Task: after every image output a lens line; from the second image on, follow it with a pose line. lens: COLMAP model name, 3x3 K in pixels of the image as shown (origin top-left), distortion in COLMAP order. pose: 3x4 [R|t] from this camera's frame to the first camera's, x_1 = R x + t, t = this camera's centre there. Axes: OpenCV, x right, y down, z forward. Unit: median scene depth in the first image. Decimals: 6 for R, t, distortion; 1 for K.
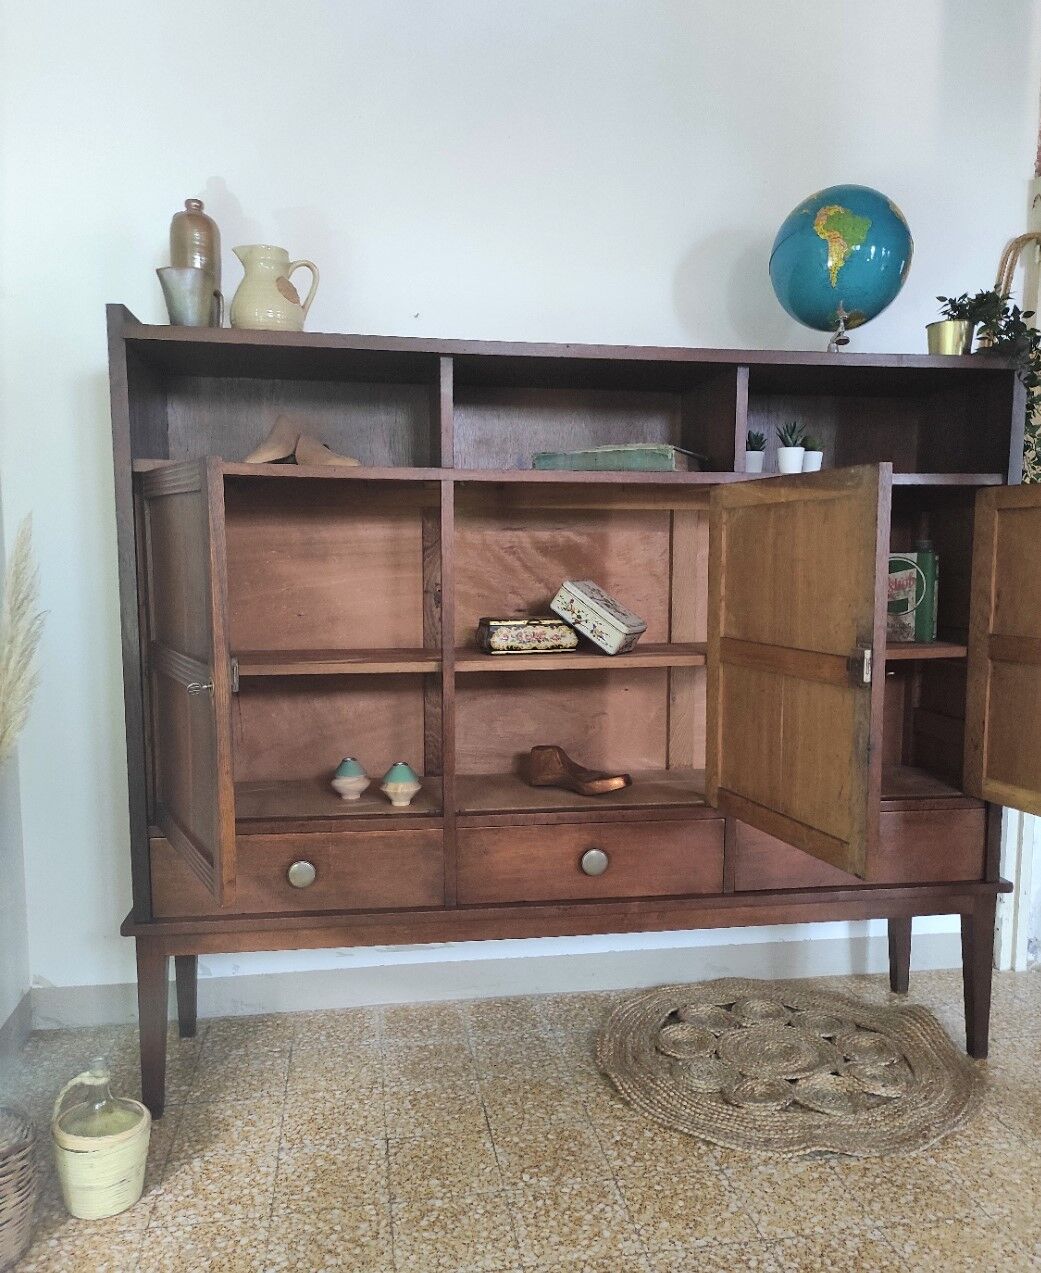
lens RADIAL K [[1049.8, 0, 535.7], [0, 1049.8, 675.5], [0, 0, 1]] dist [0.040422, -0.016535]
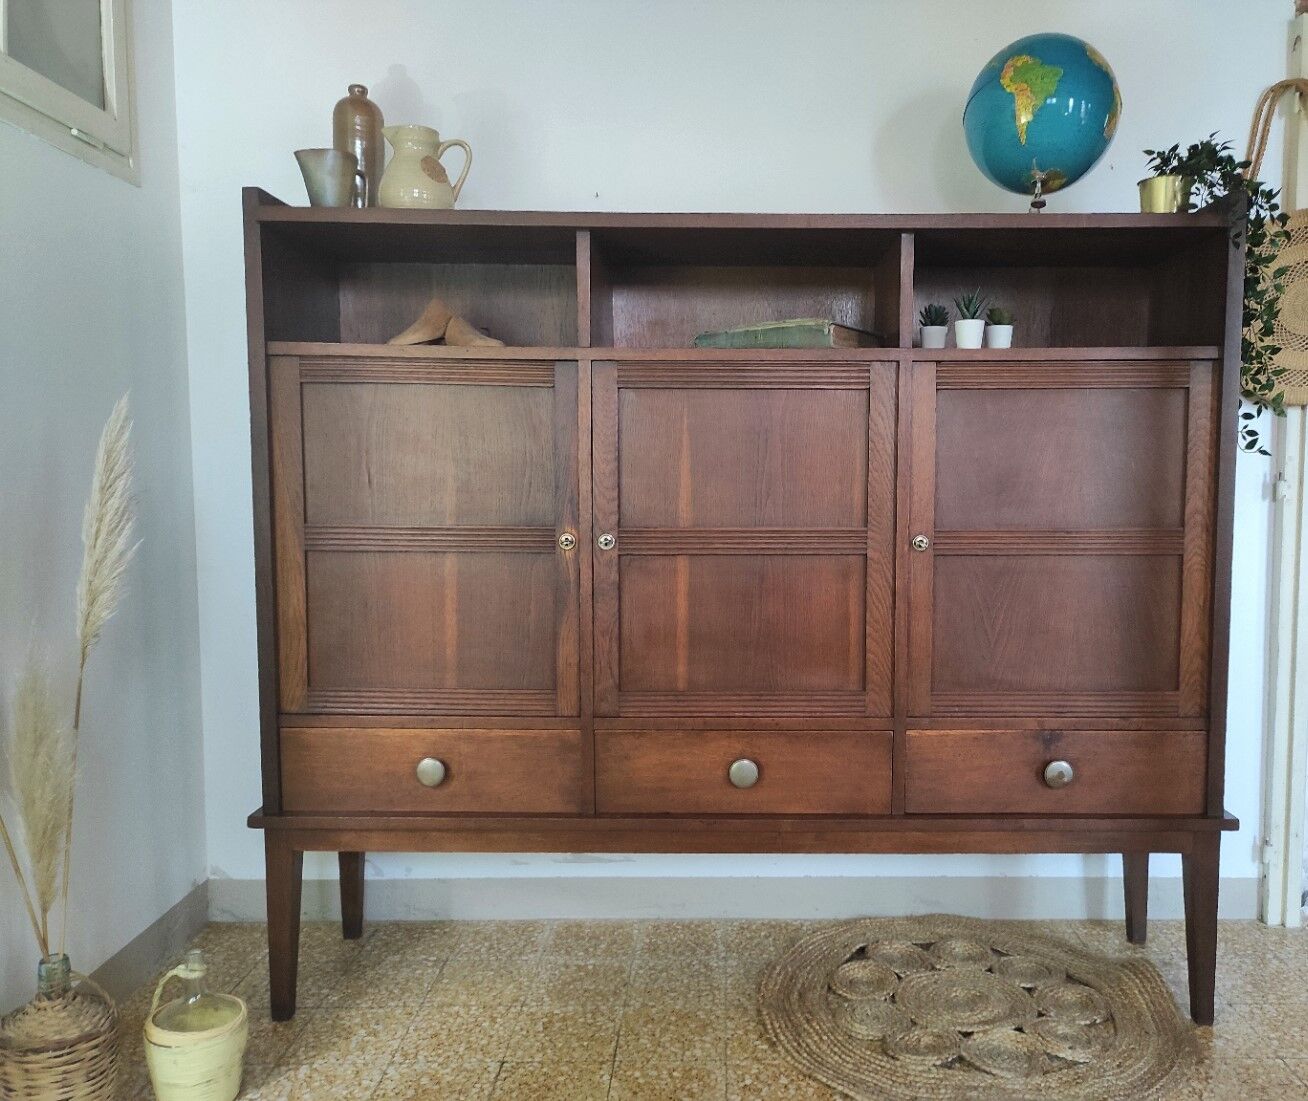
lens RADIAL K [[1089.8, 0, 740.5], [0, 1089.8, 545.4], [0, 0, 1]] dist [0.042443, -0.038048]
pose [[0.988274, 0.011620, -0.152248, 0.189071], [-0.017569, 0.999131, -0.037791, 0.014643], [0.151676, 0.040022, 0.987620, 0.051490]]
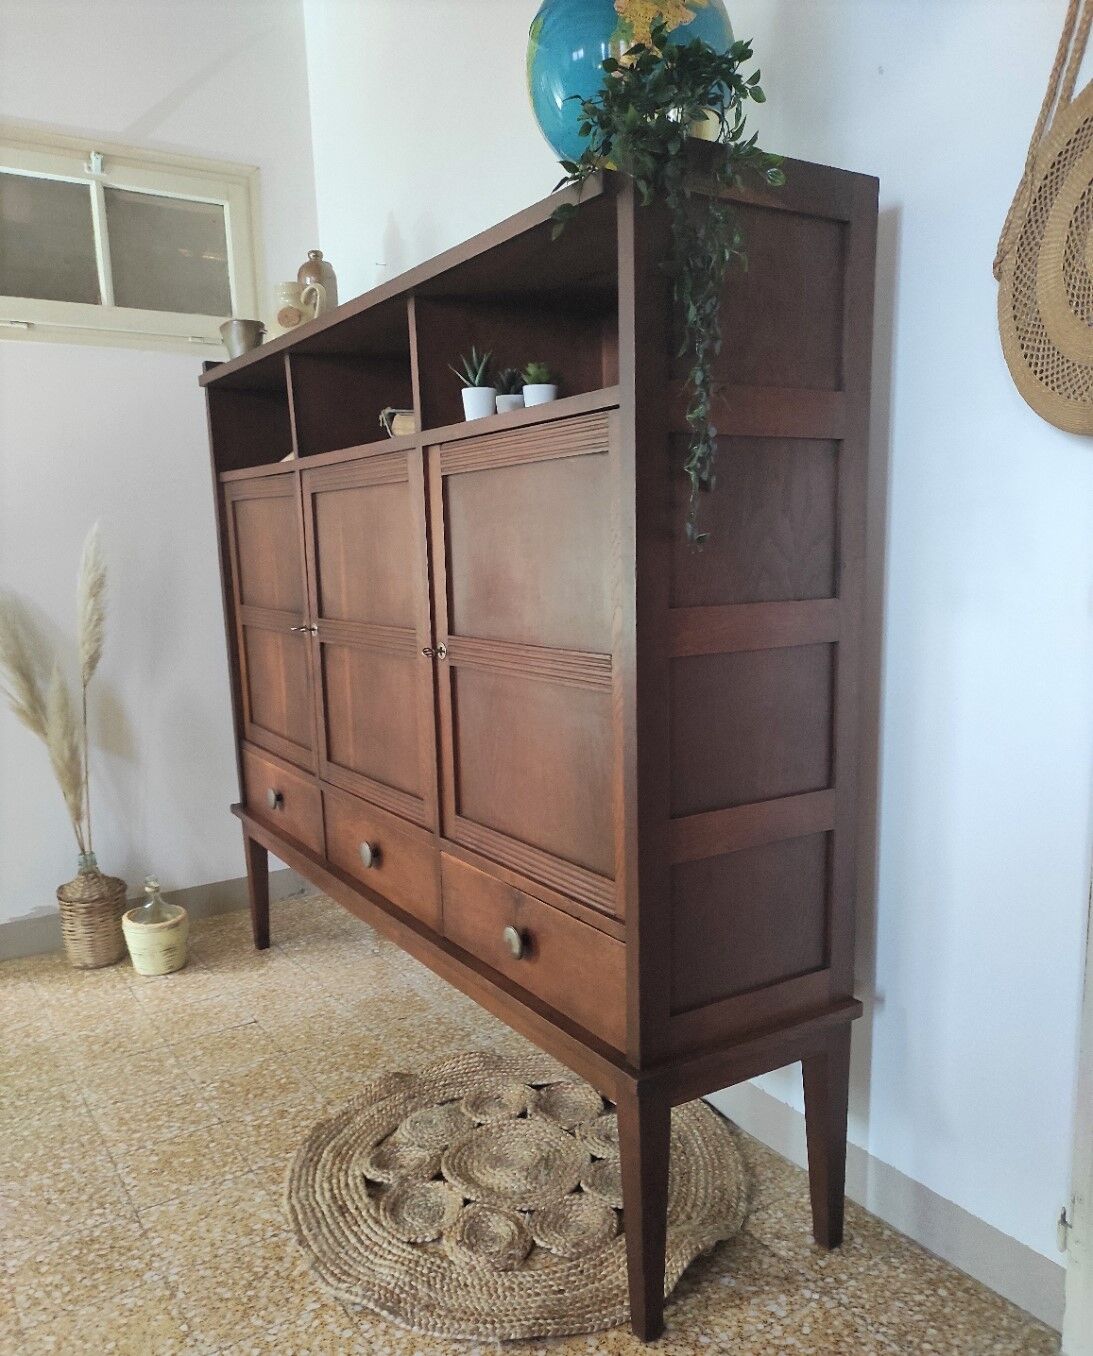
lens RADIAL K [[1068.9, 0, 546.5], [0, 1068.9, 729.7], [0, 0, 1]] dist [0.054148, -0.063826]
pose [[0.395258, 0.148726, -0.906450, 0.974498], [-0.078243, 0.988670, 0.128099, -0.075489], [0.915232, 0.020291, 0.402416, 0.724579]]
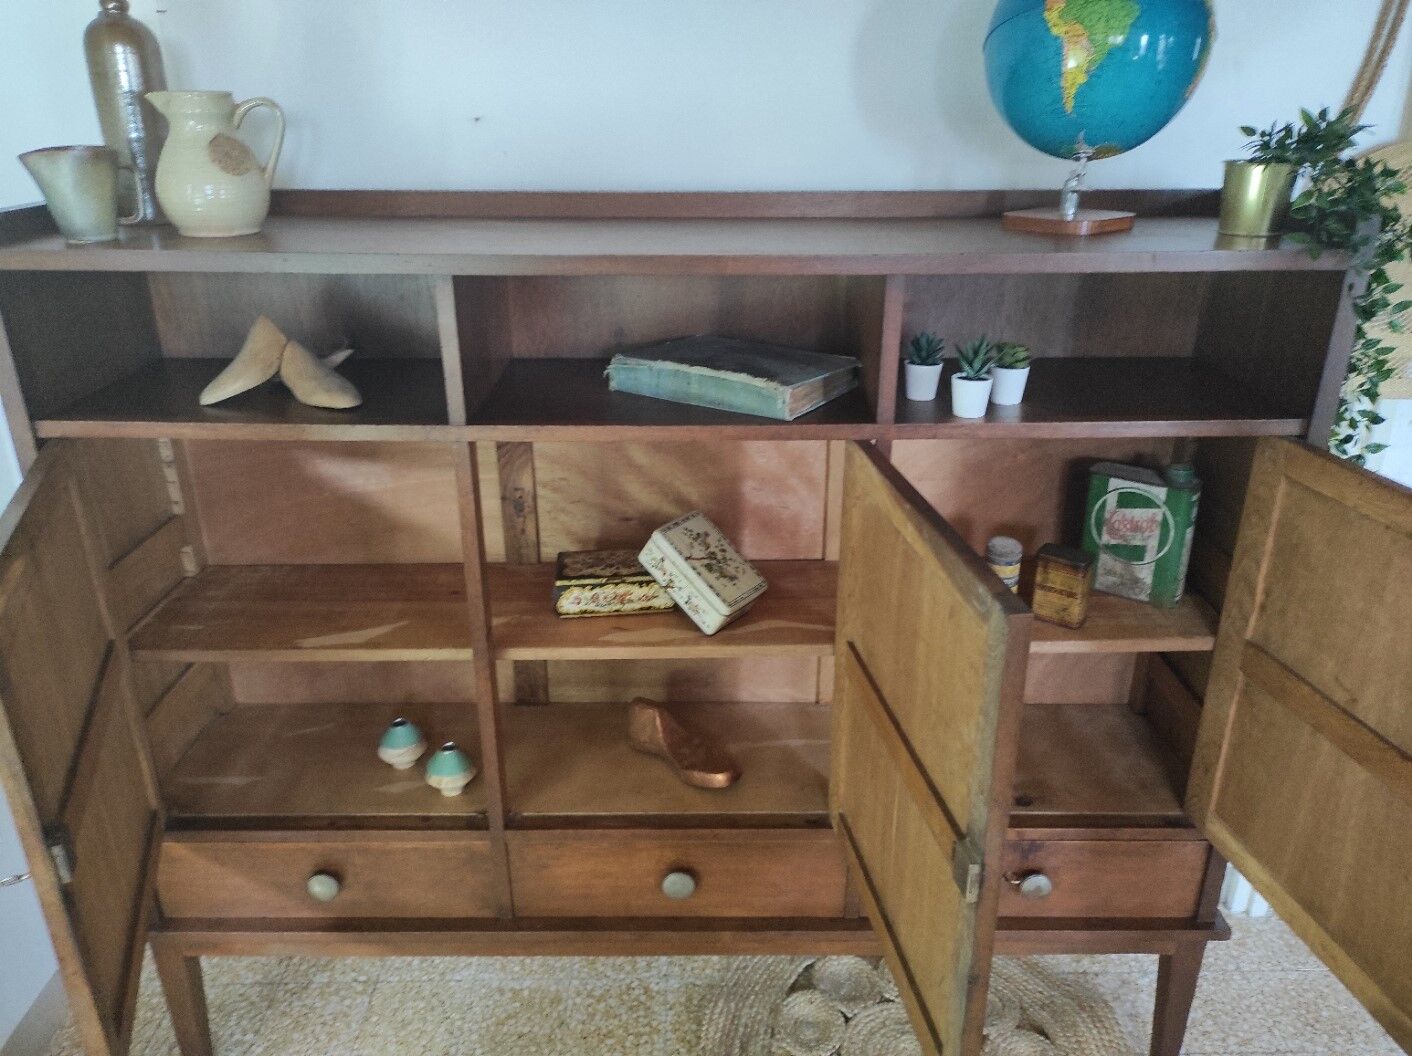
lens RADIAL K [[1046.5, 0, 706.0], [0, 1046.5, 528.0], [0, 0, 1]] dist [0.039253, -0.039005]
pose [[0.988352, 0.054917, -0.141931, 0.170328], [-0.013238, 0.960109, 0.279313, -0.301849], [0.151608, -0.274181, 0.949652, 0.301707]]
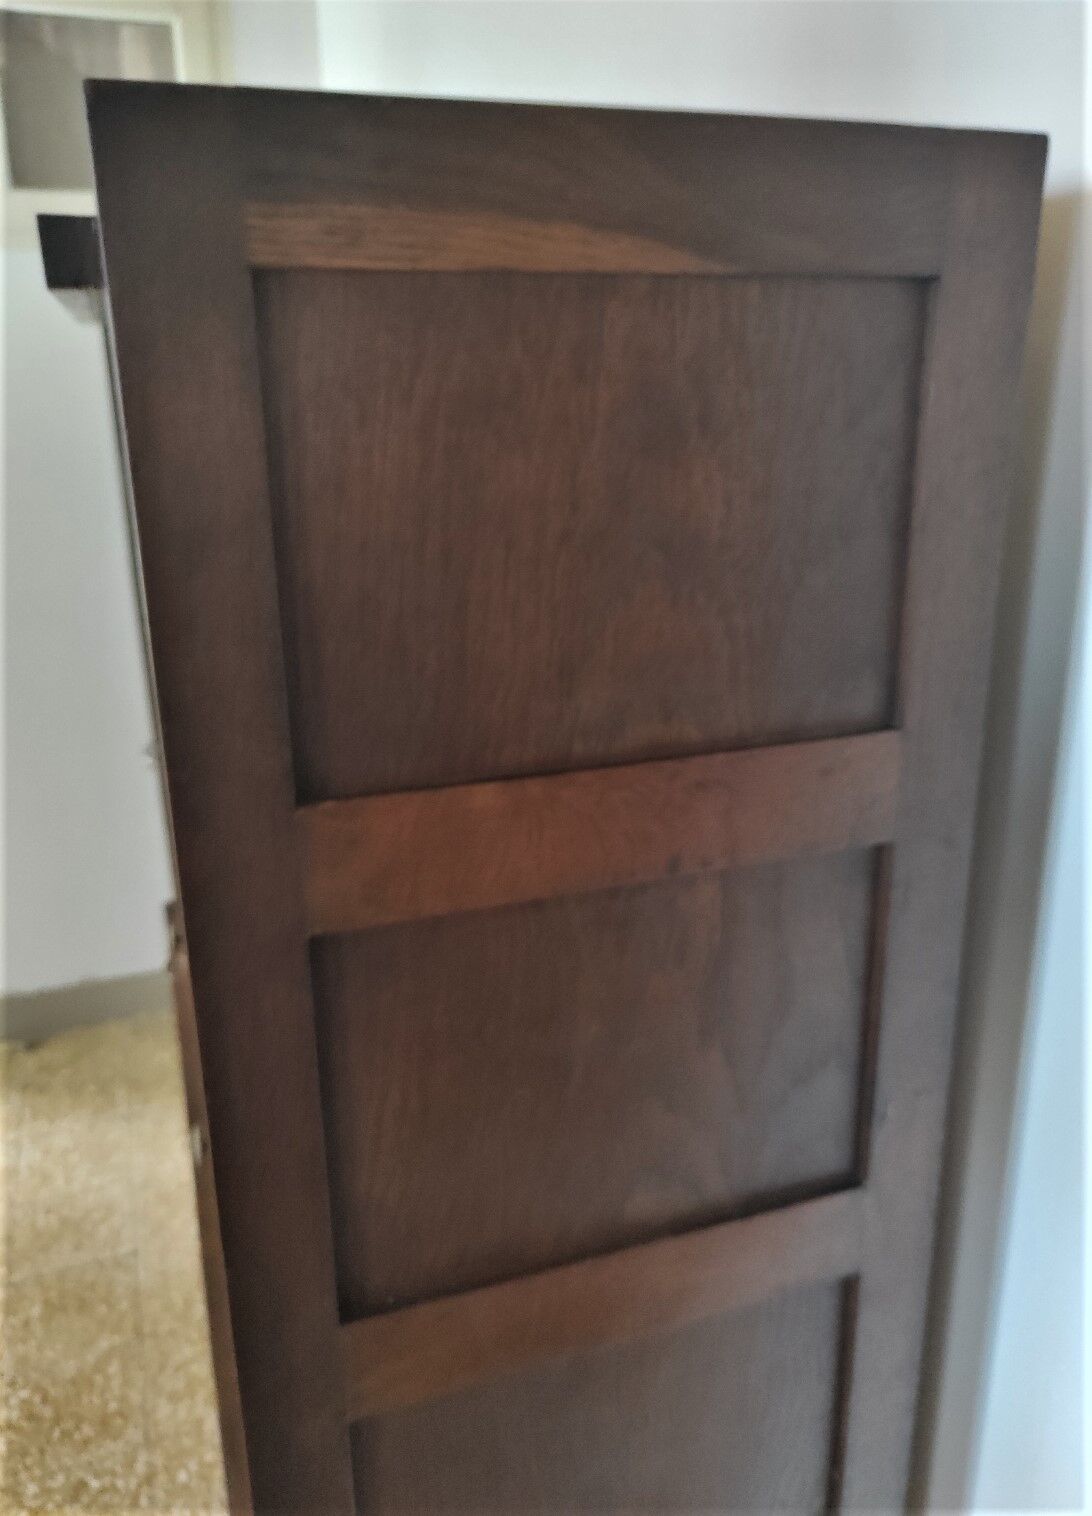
lens RADIAL K [[1204.8, 0, 560.1], [0, 1204.8, 715.7], [0, 0, 1]] dist [-0.002721, -0.008384]
pose [[0.189236, 0.293727, -0.936971, 0.666916], [-0.099724, 0.955027, 0.279246, -0.276901], [0.976854, 0.040595, 0.210018, 1.012956]]
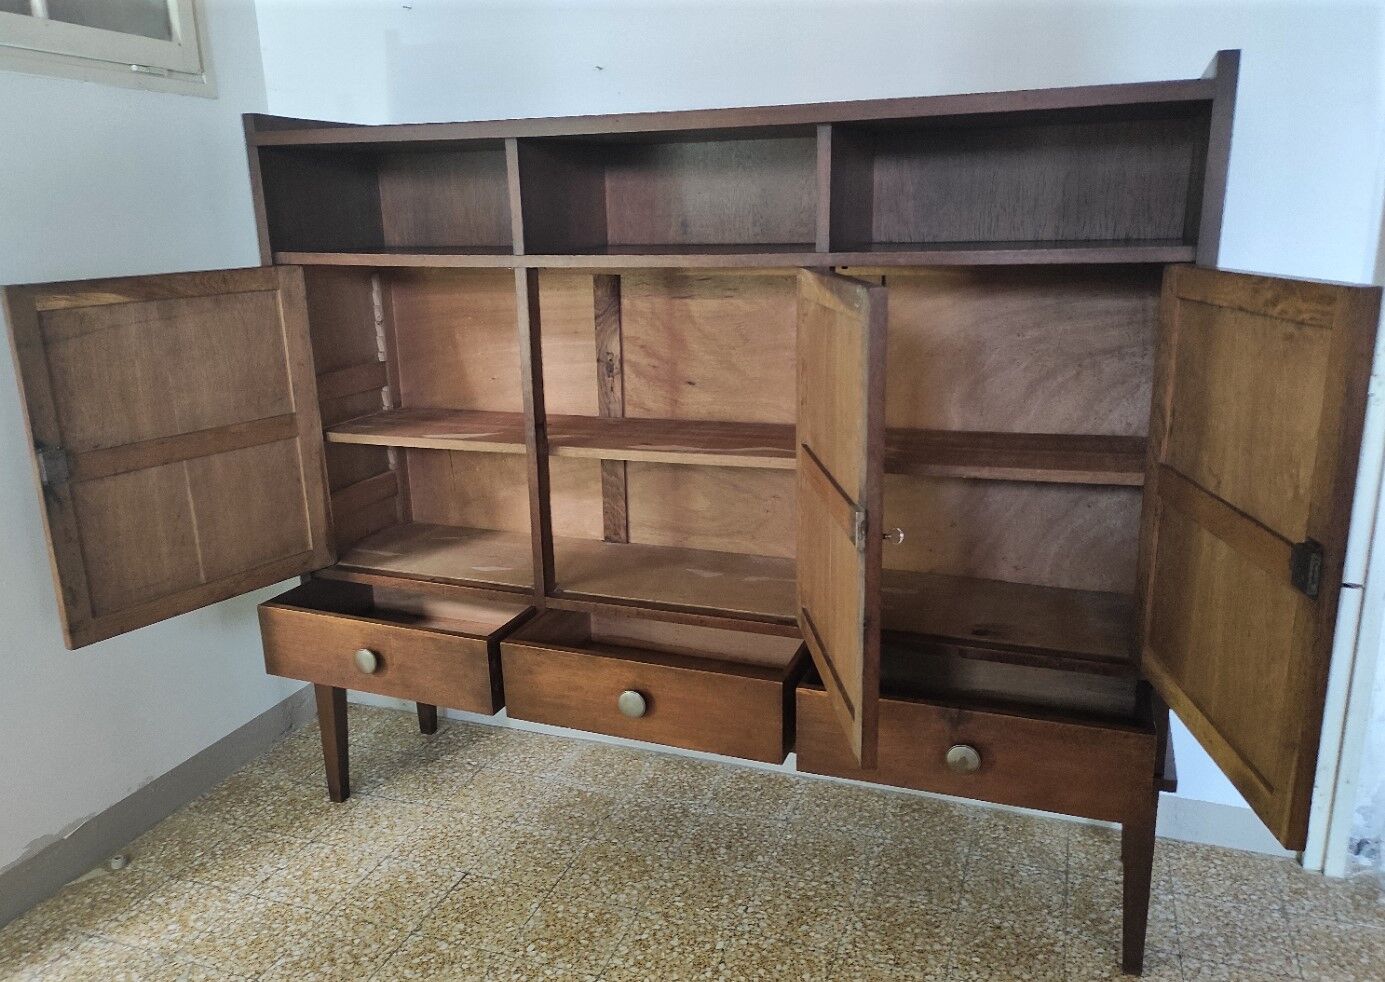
lens RADIAL K [[1054.6, 0, 694.3], [0, 1054.6, 486.9], [0, 0, 1]] dist [0.051133, -0.050400]
pose [[0.869808, 0.103888, -0.482329, 0.510262], [-0.033713, 0.987811, 0.151966, -0.126873], [0.492237, -0.115920, 0.862708, 0.183692]]
